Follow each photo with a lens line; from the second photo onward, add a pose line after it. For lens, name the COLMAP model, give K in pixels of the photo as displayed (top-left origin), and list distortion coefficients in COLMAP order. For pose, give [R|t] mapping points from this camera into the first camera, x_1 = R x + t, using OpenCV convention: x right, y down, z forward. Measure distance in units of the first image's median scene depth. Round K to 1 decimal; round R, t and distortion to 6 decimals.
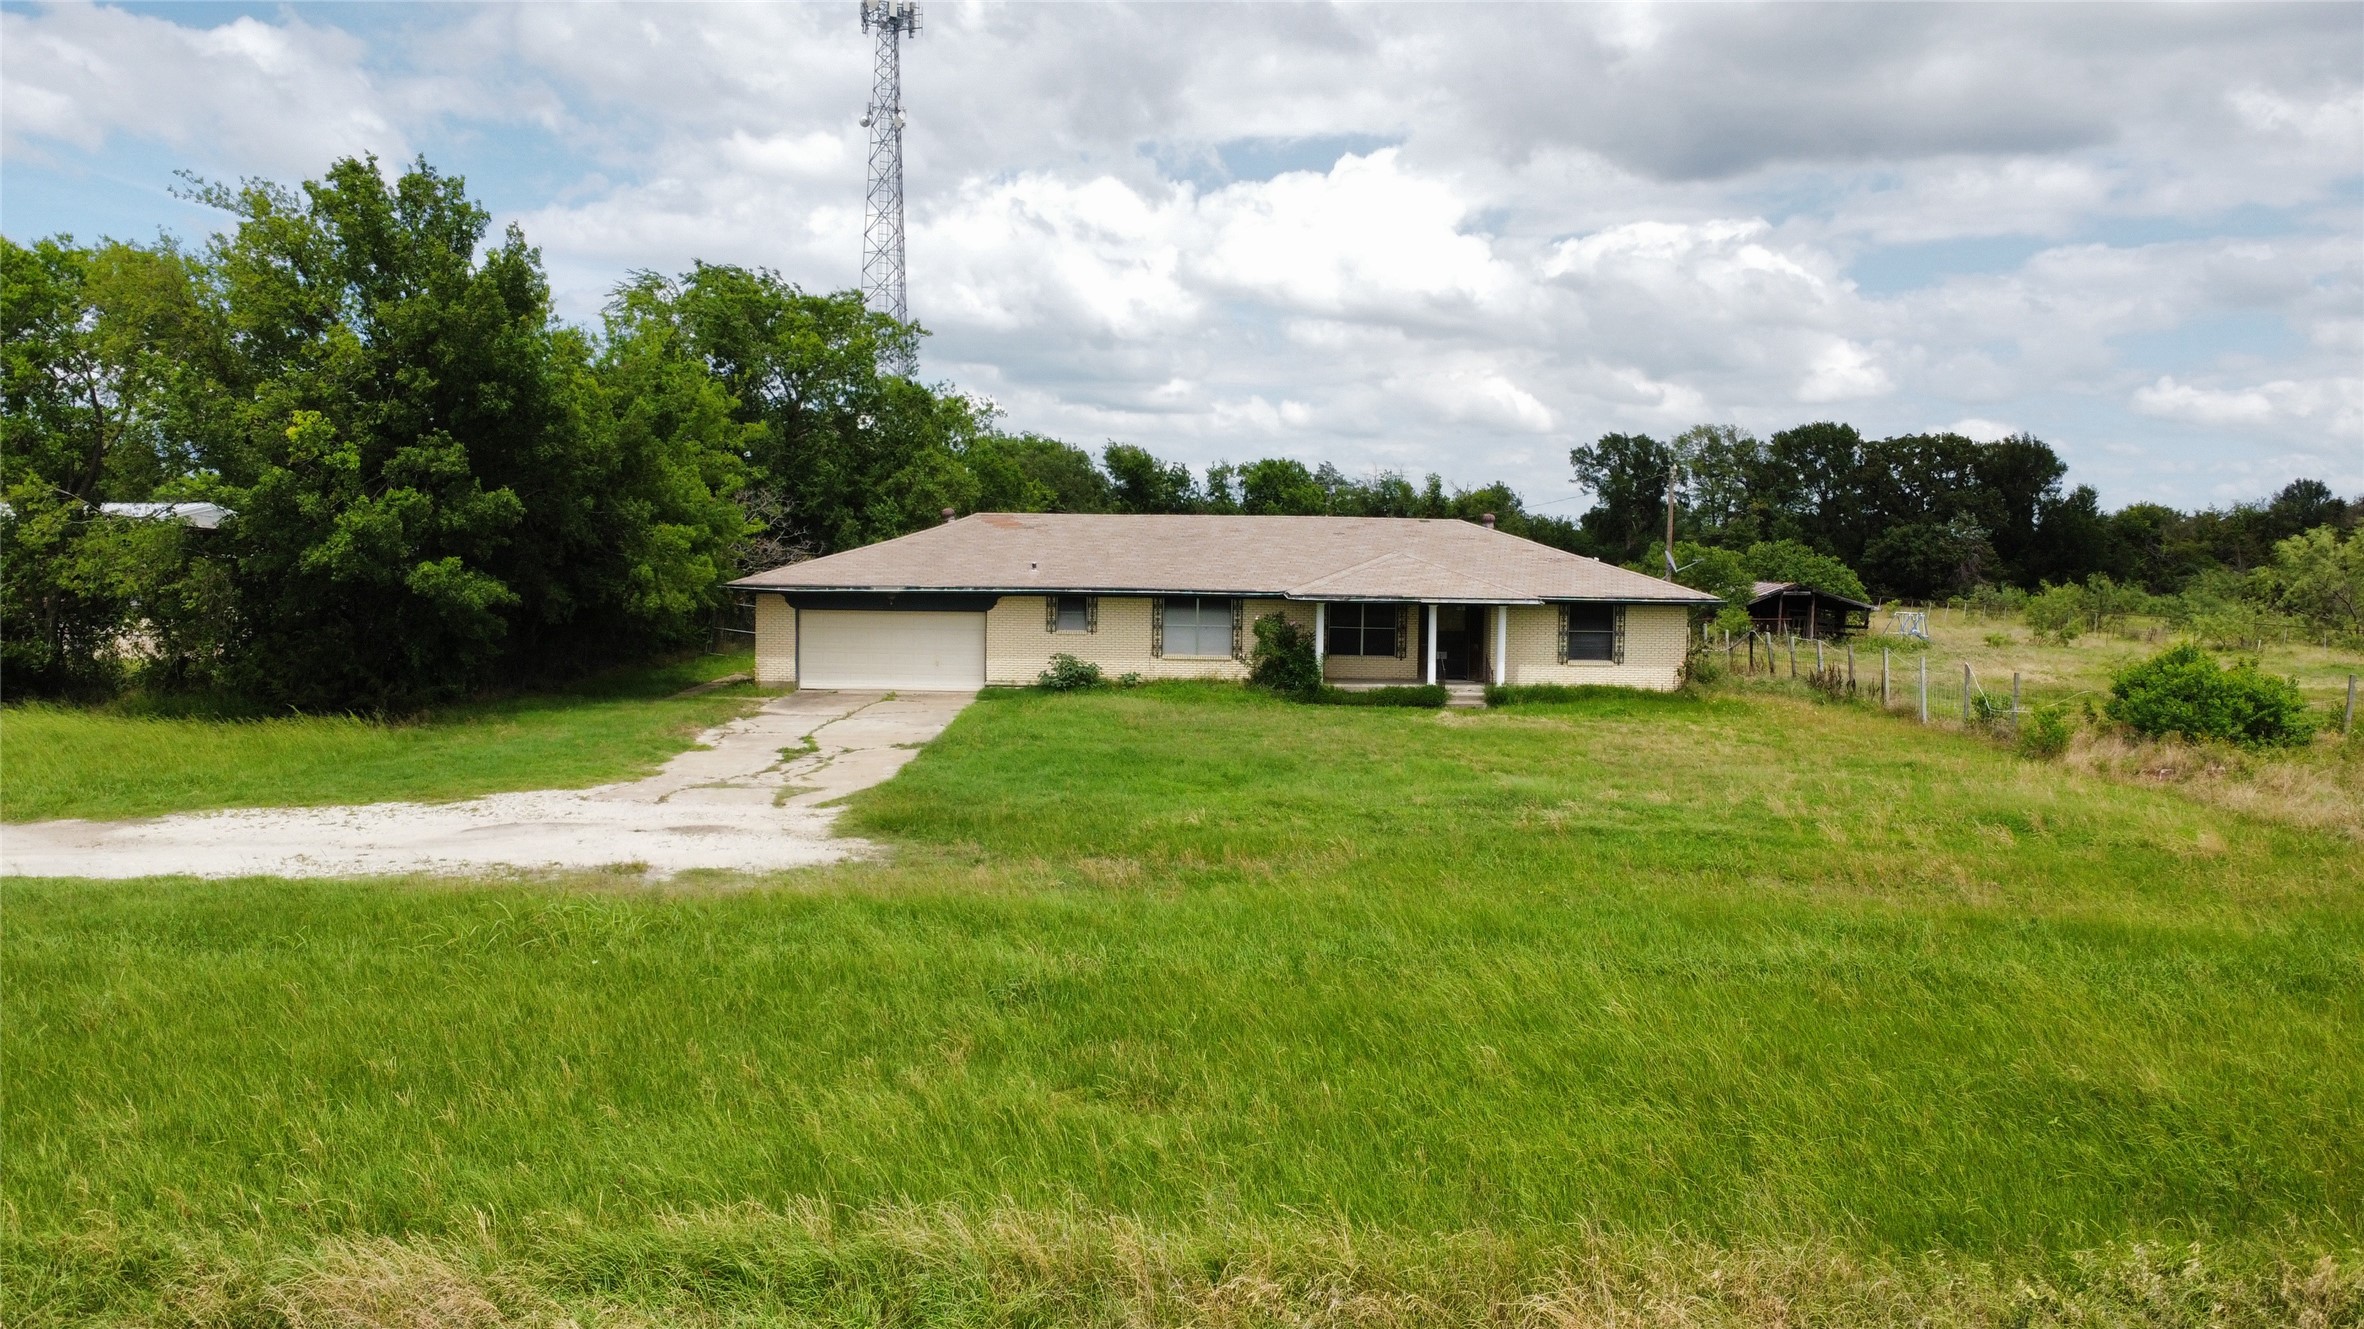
lens RADIAL K [[1791.7, 0, 1173.2], [0, 1791.7, 650.3], [0, 0, 1]] dist [0.019469, 0.002268]
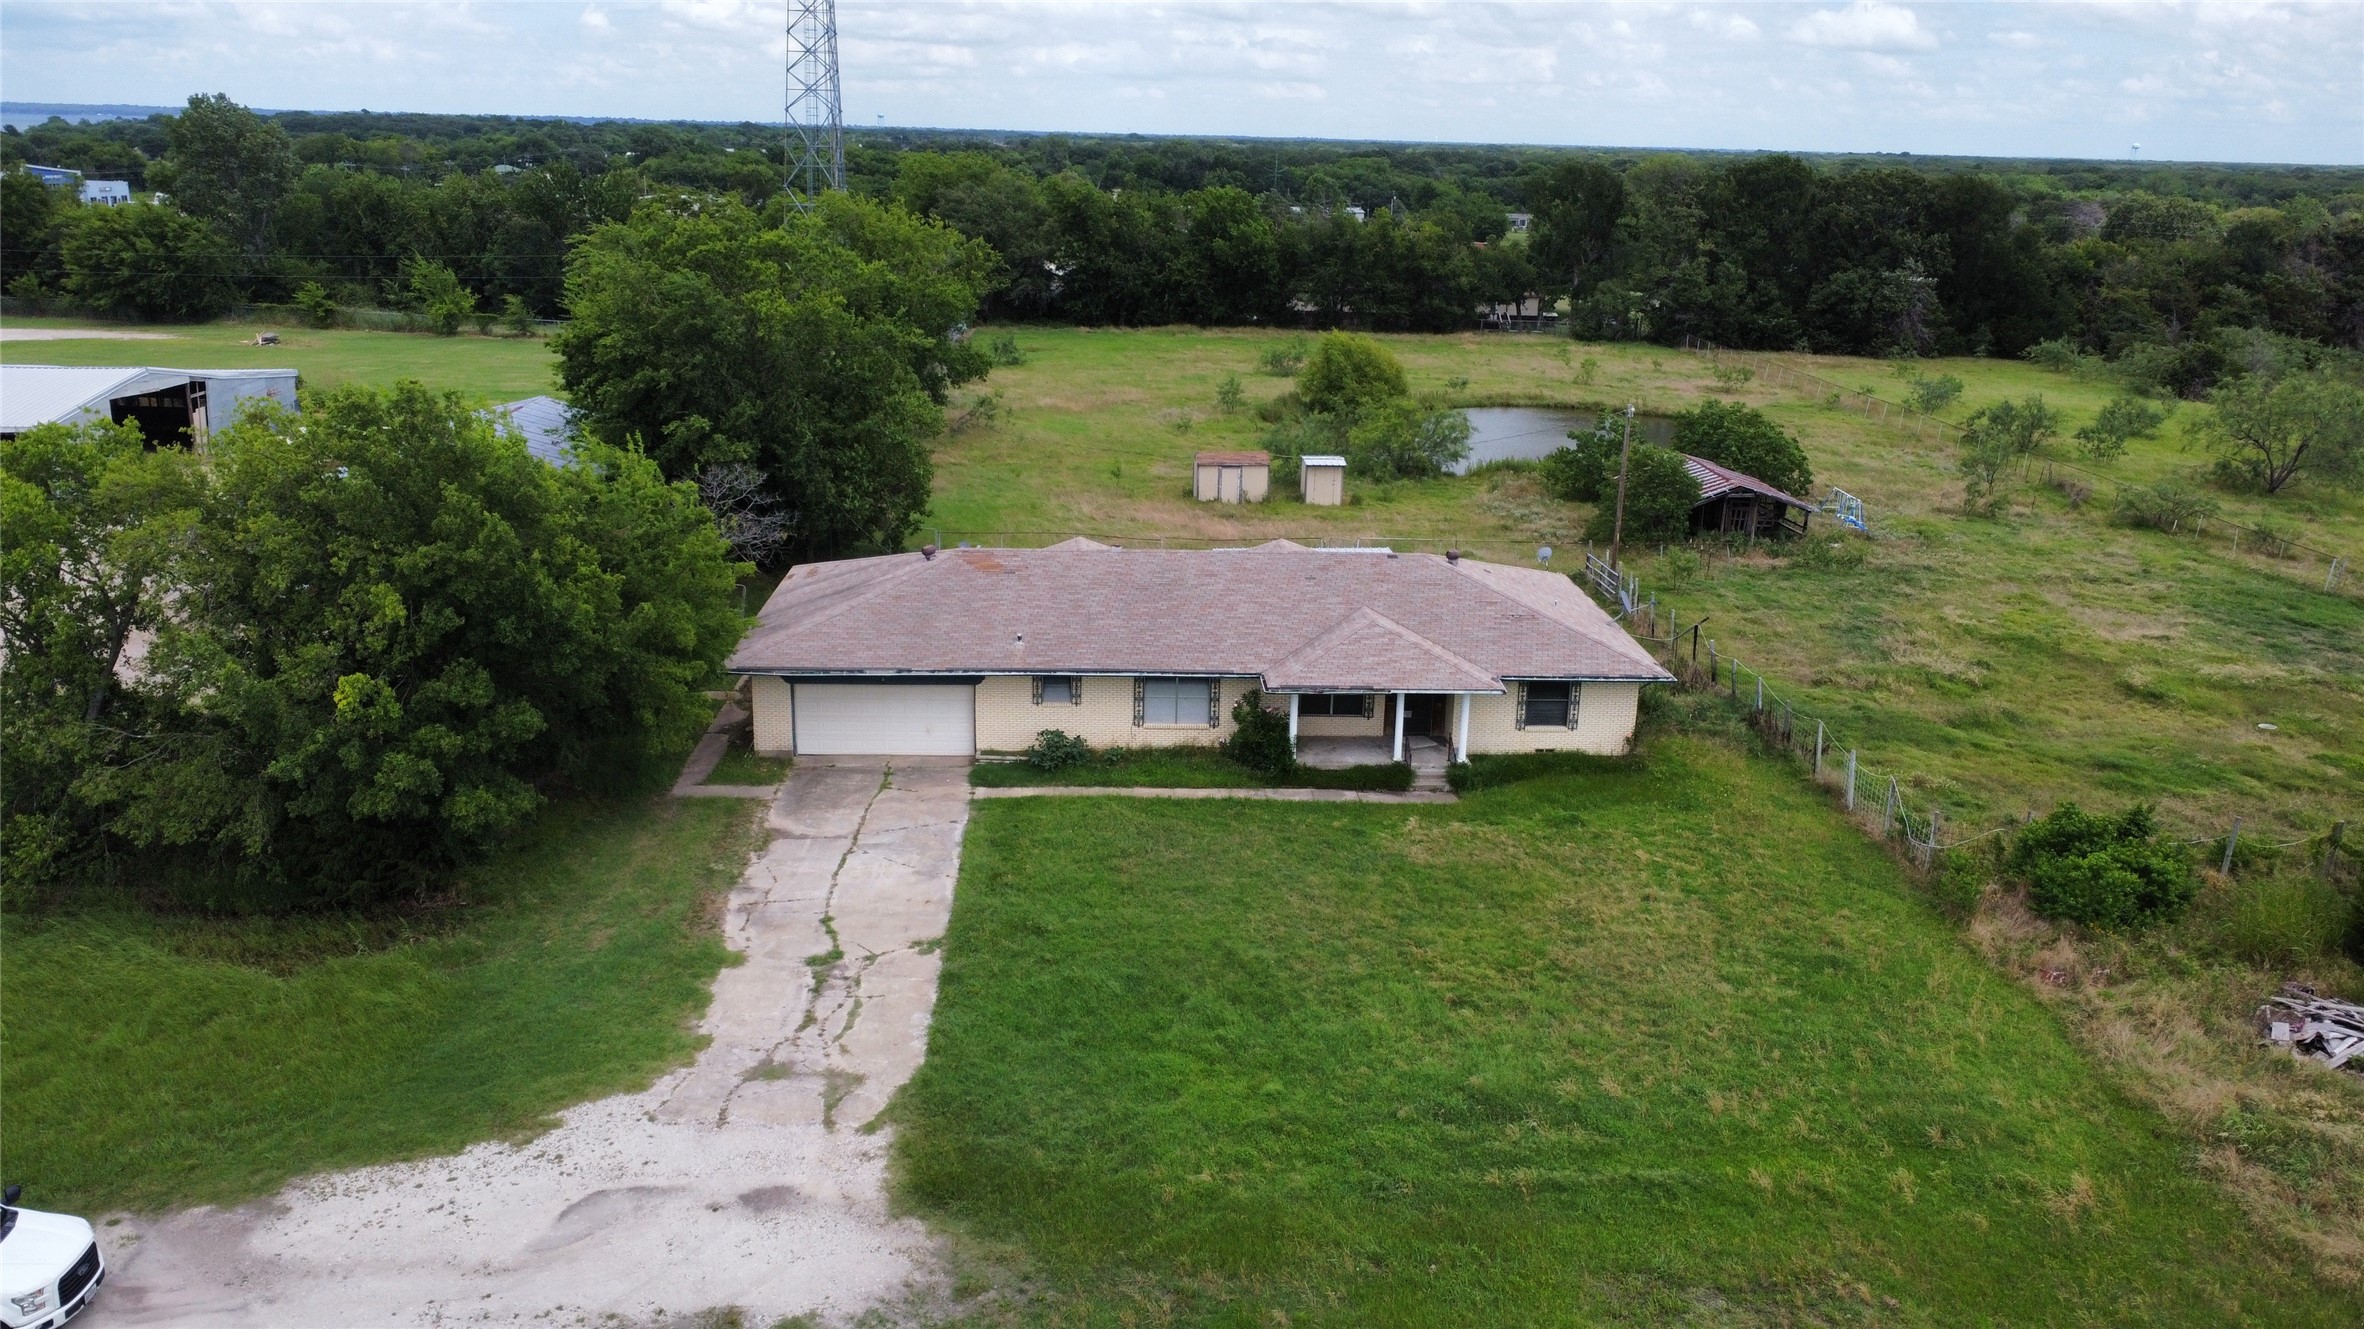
lens RADIAL K [[1791.7, 0, 1173.2], [0, 1791.7, 650.3], [0, 0, 1]] dist [0.019469, 0.002268]
pose [[0.999255, -0.003509, 0.038429, -0.029469], [-0.005031, 0.975509, 0.219903, -0.273888], [-0.038259, -0.219933, 0.974764, -0.018136]]
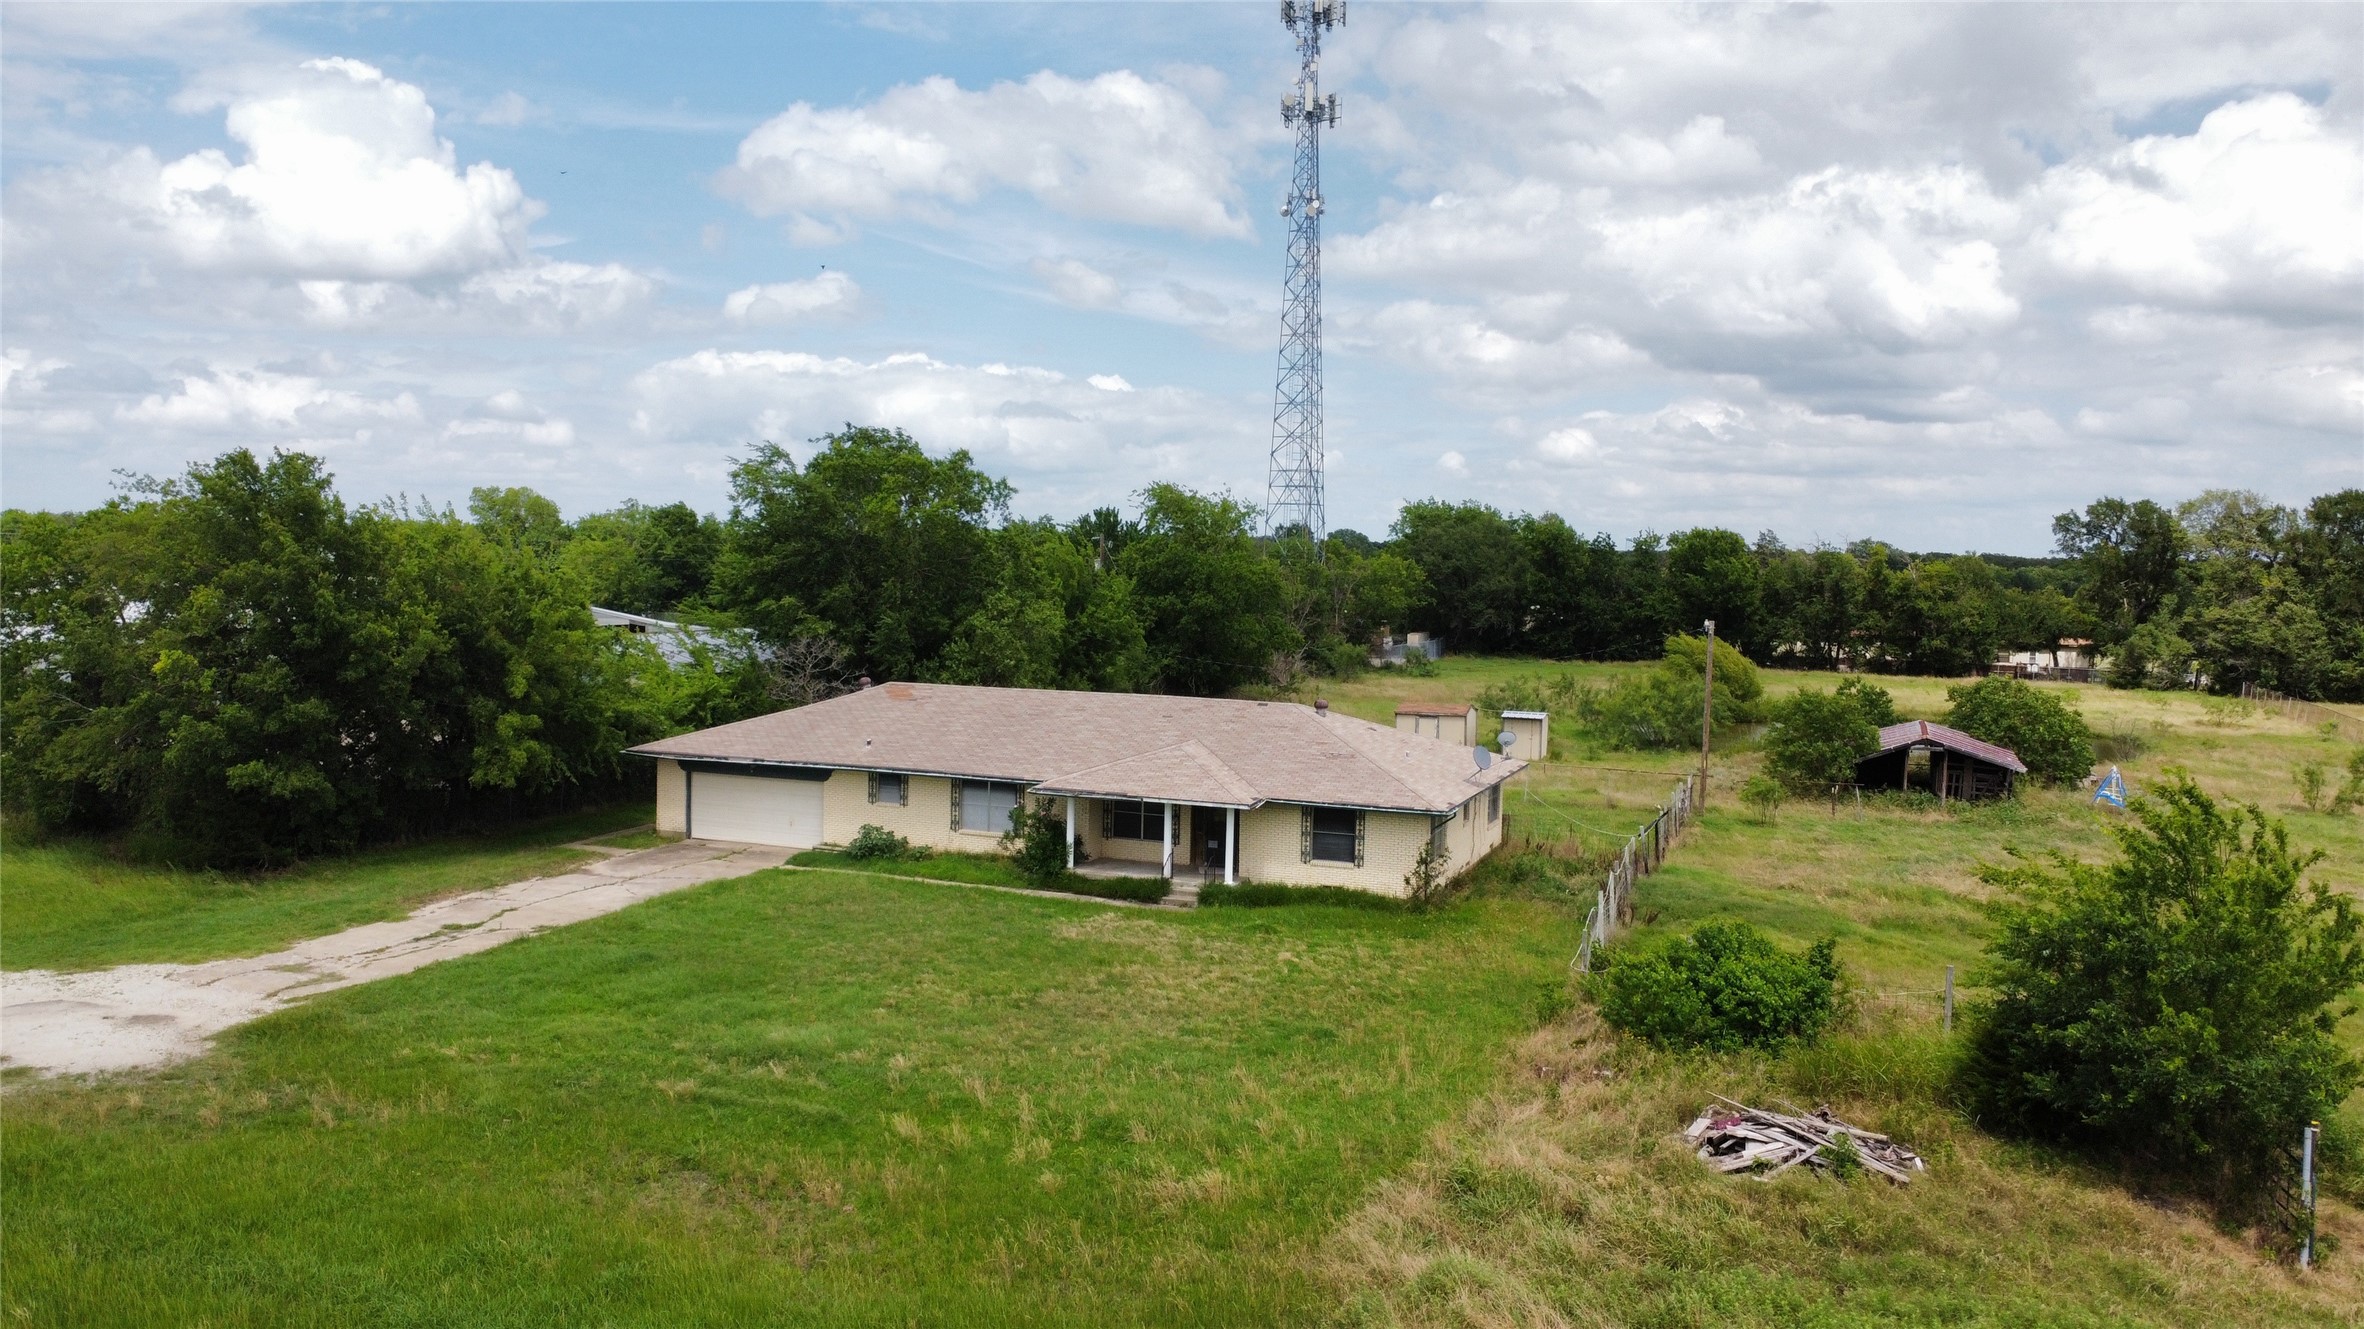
lens RADIAL K [[1791.7, 0, 1173.2], [0, 1791.7, 650.3], [0, 0, 1]] dist [0.019469, 0.002268]
pose [[0.929455, 0.026785, -0.367963, 0.526283], [-0.029624, 0.999559, -0.002067, -0.111127], [0.367745, 0.012821, 0.929838, 0.014409]]
